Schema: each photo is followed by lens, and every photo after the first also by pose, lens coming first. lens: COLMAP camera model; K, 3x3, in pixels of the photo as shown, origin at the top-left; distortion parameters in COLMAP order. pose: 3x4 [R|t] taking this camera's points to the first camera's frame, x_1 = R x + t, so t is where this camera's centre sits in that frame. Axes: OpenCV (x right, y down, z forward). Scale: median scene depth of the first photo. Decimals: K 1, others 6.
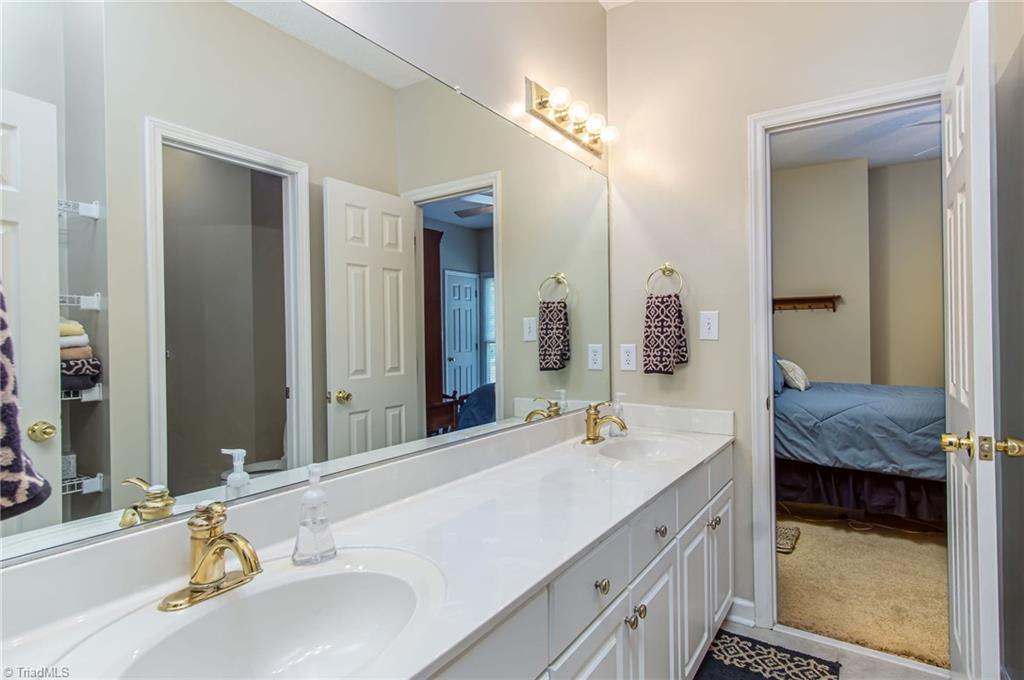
lens RADIAL K [[543.5, 0, 515.3], [0, 543.5, 336.9], [0, 0, 1]] dist [0.004268, 0.001681]
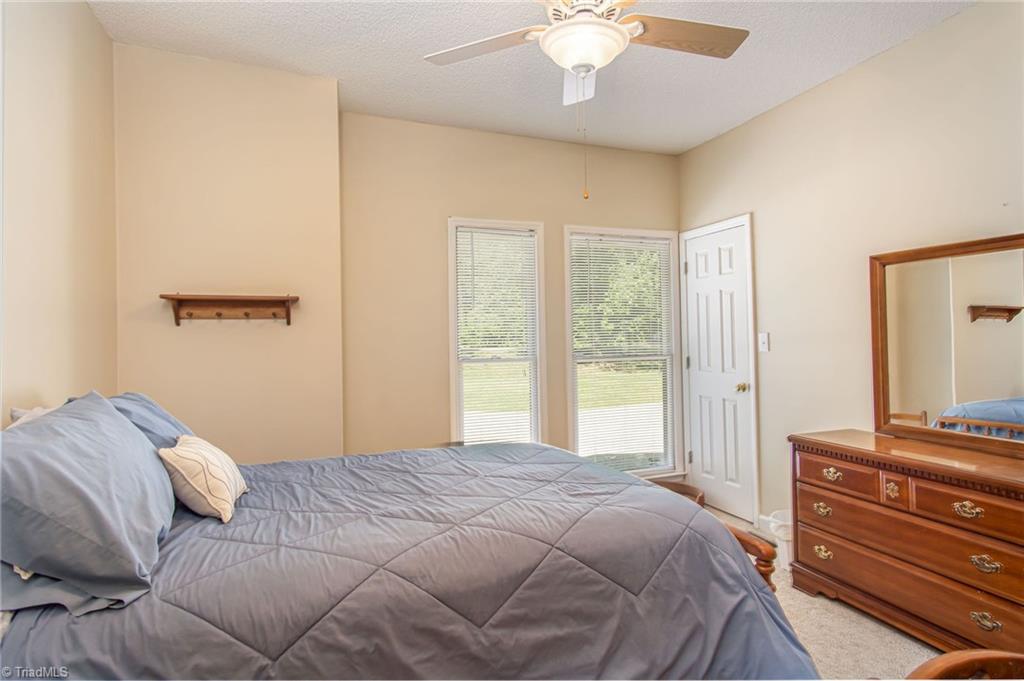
lens RADIAL K [[543.5, 0, 515.3], [0, 543.5, 337.4], [0, 0, 1]] dist [0.004268, 0.001681]
pose [[0.584493, -0.003671, 0.811390, 0.321285], [0.015637, 0.999855, -0.006741, -0.030633], [-0.811248, 0.016628, 0.584466, 0.581945]]
